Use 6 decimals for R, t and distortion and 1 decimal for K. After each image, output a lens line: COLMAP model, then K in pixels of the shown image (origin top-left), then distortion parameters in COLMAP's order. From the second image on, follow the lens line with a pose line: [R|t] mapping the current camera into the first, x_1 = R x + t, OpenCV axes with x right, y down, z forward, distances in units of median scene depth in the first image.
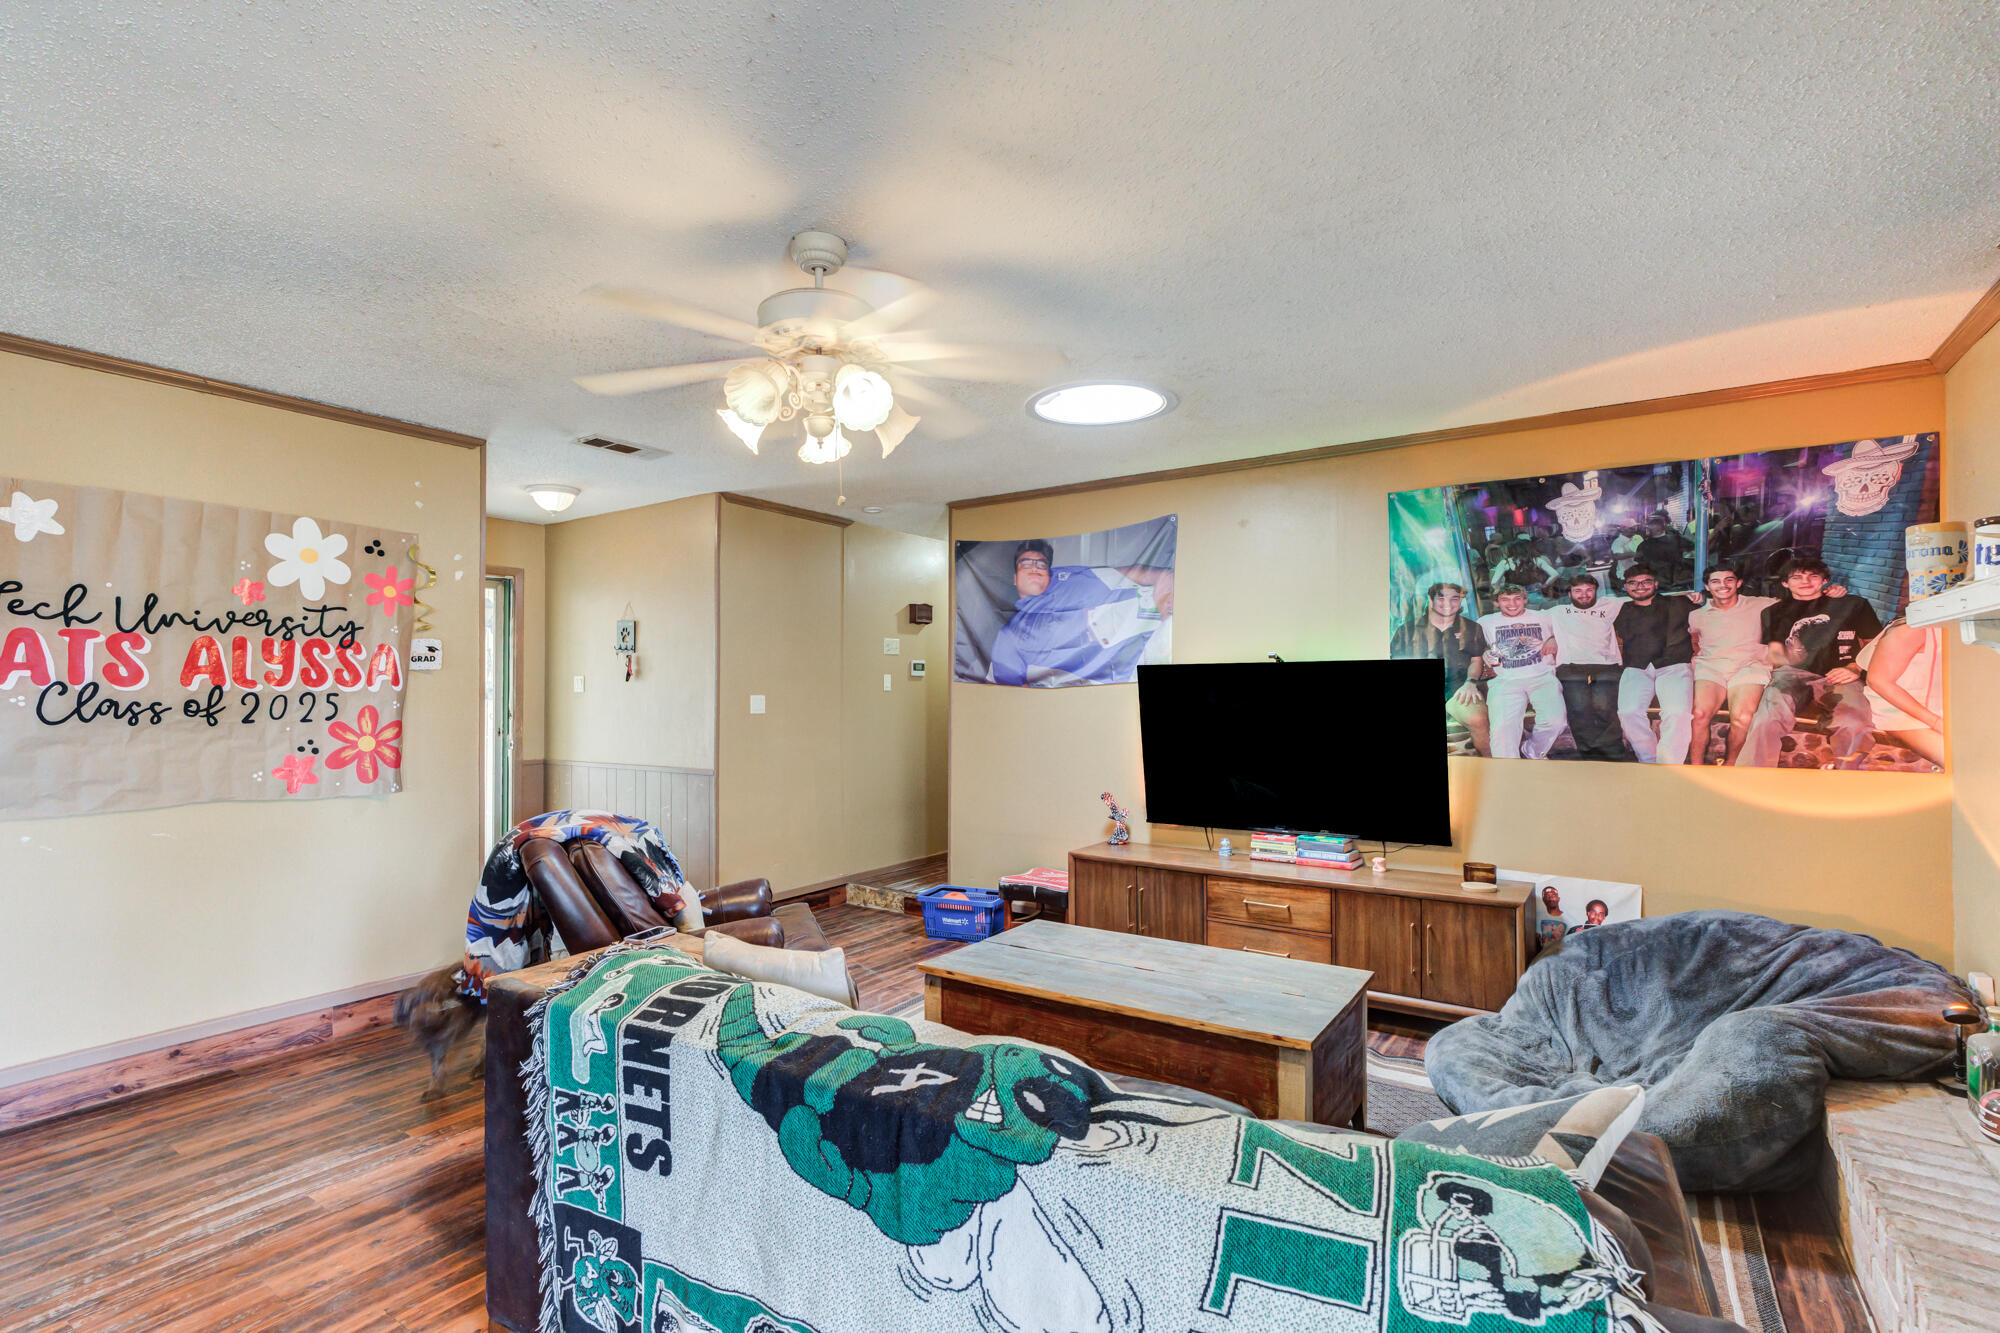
lens RADIAL K [[989.2, 0, 976.5], [0, 989.2, 678.5], [0, 0, 1]] dist [-0.027572, 0.023469]
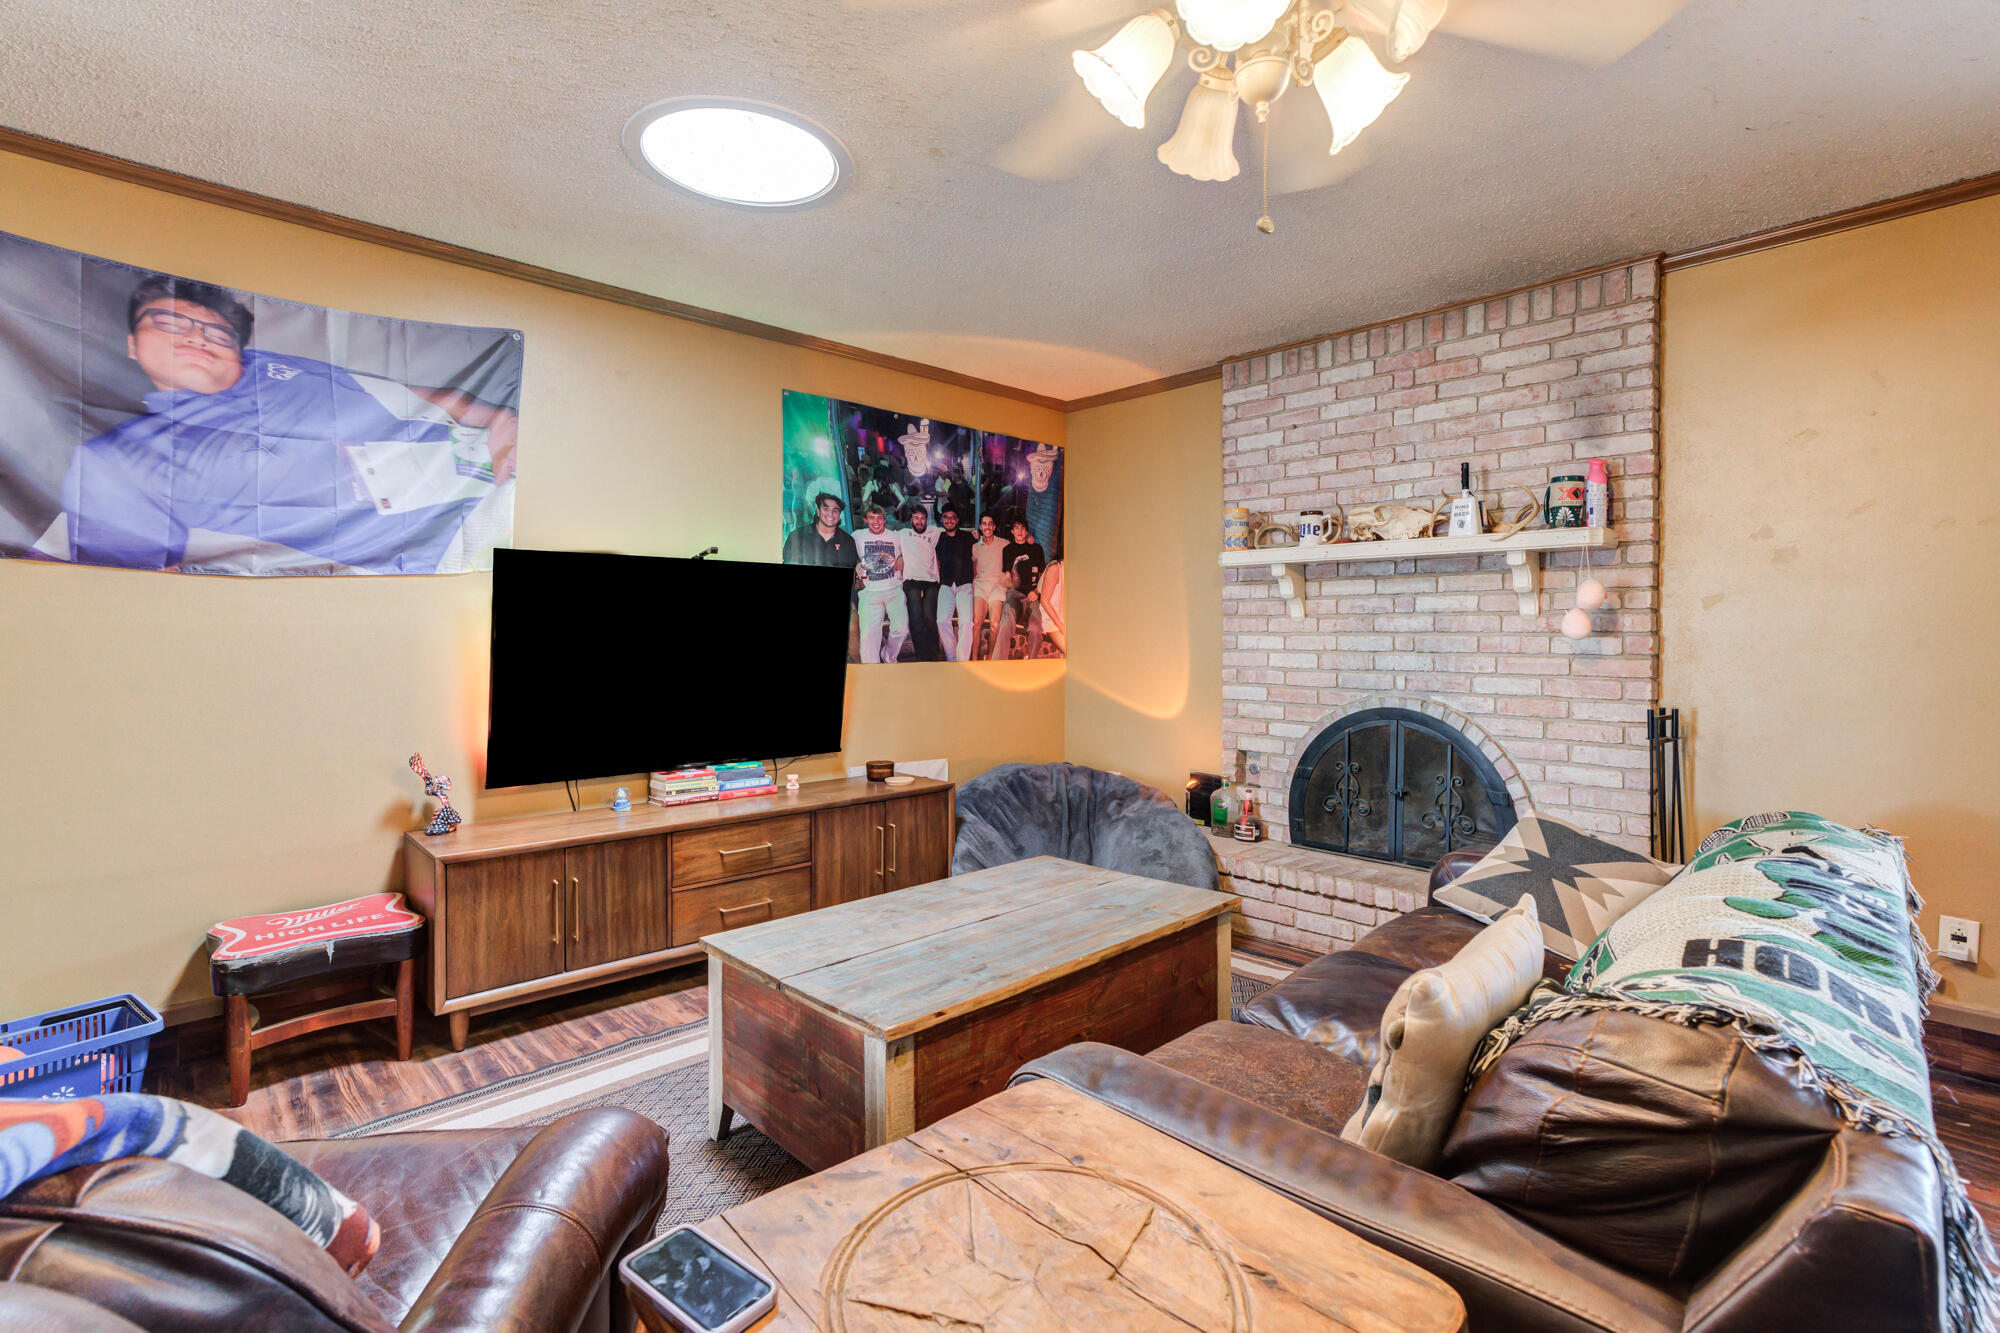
lens RADIAL K [[934.9, 0, 1039.2], [0, 934.9, 645.8], [0, 0, 1]] dist [-0.021888, 0.019159]
pose [[0.156137, -0.012273, 0.987659, -0.457861], [-0.011855, 0.999827, 0.014298, 0.044891], [-0.987664, -0.013941, 0.155965, 0.657410]]
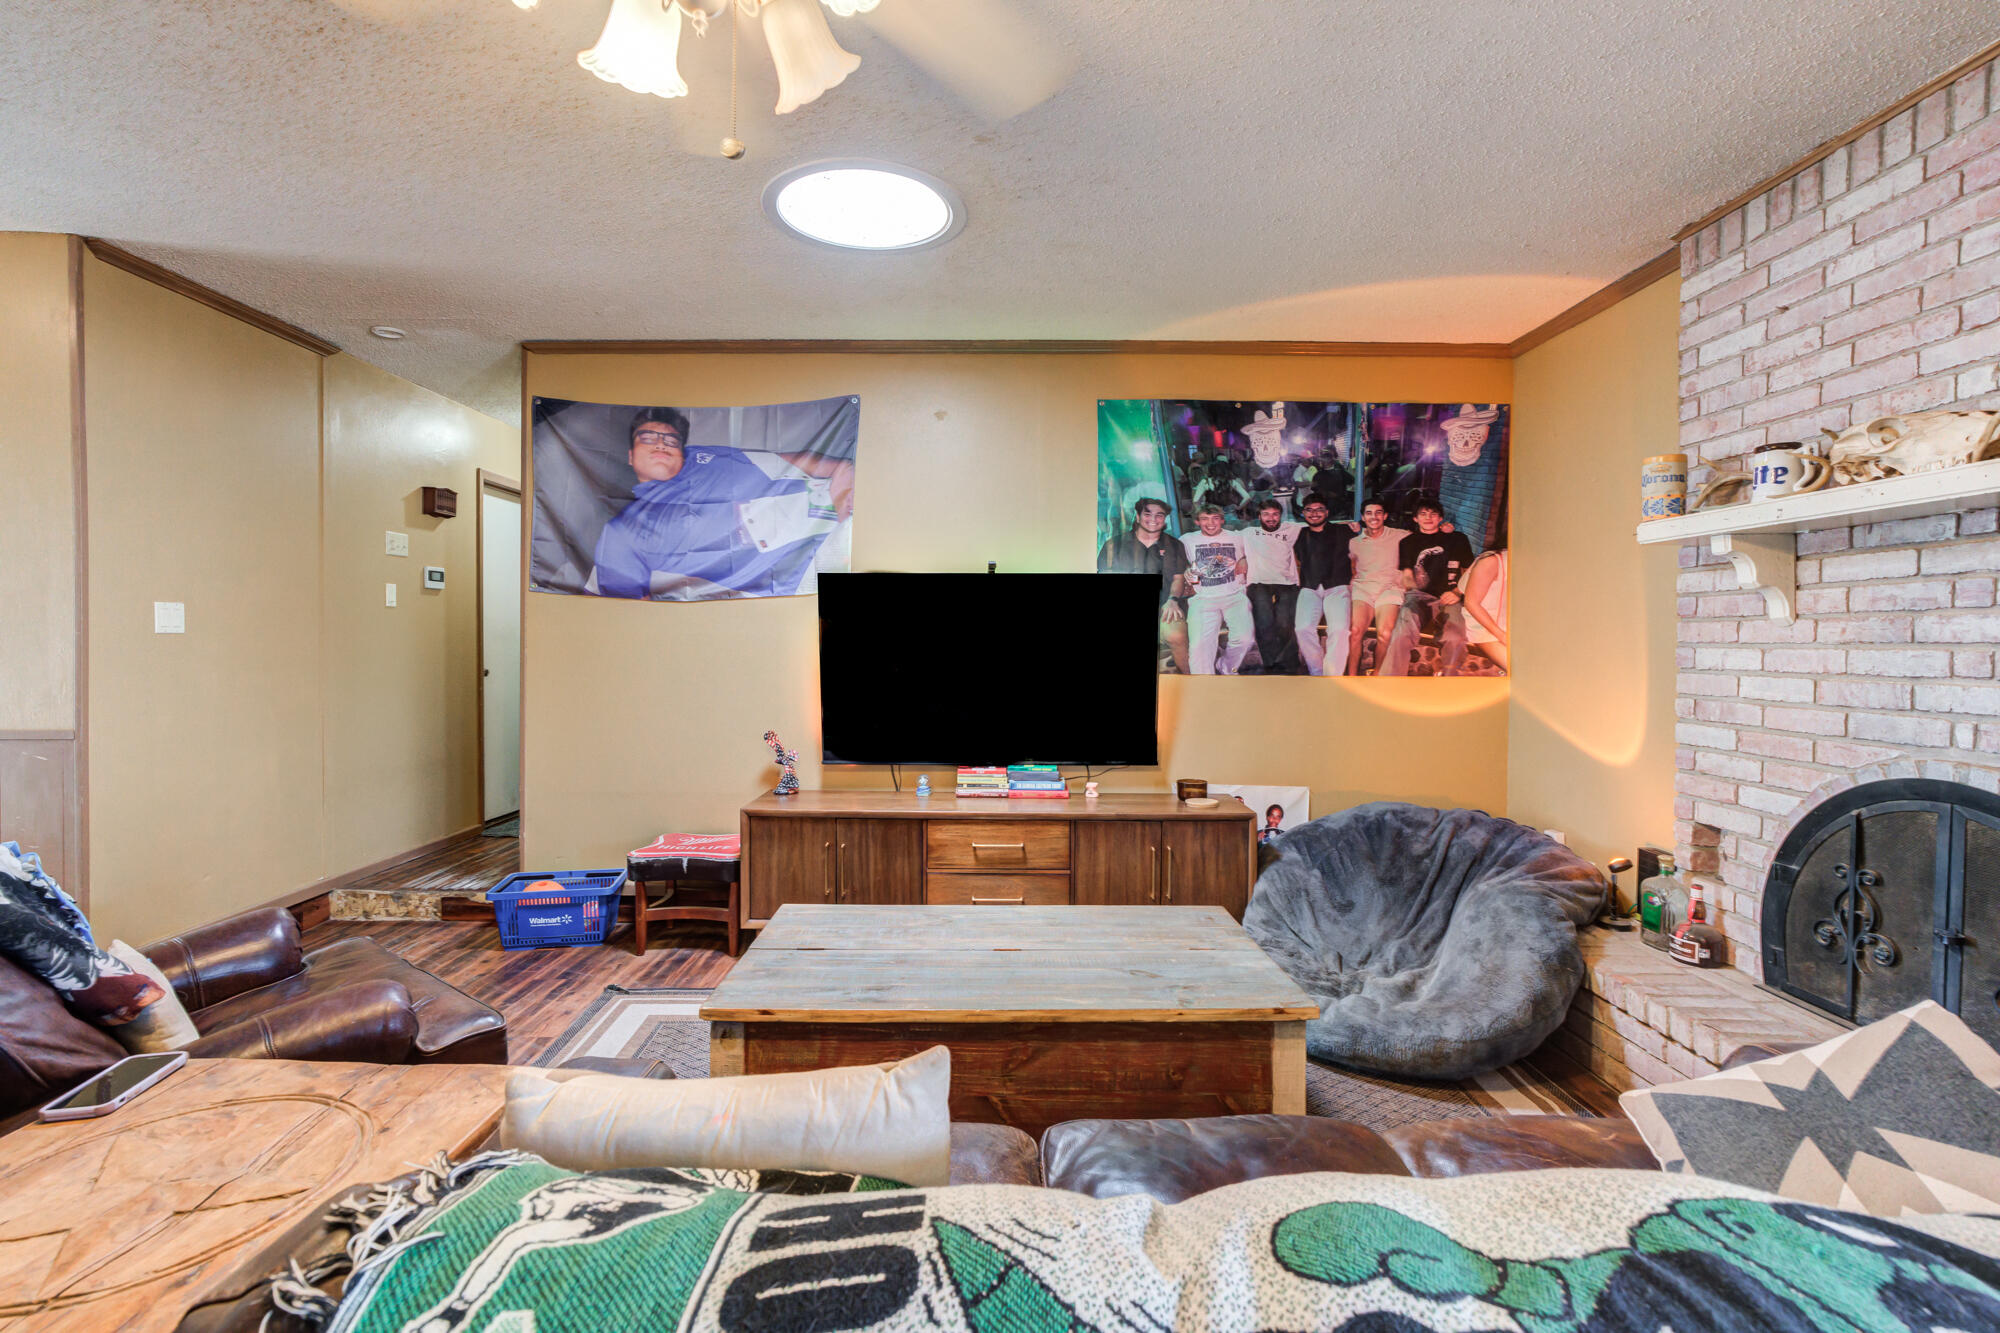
lens RADIAL K [[934.3, 0, 996.0], [0, 934.3, 658.0], [0, 0, 1]] dist [-0.025388, 0.019753]
pose [[0.810203, -0.003842, 0.586136, -0.202666], [-0.013031, 0.999613, 0.024565, 0.042739], [-0.586004, -0.027540, 0.809840, 0.345108]]
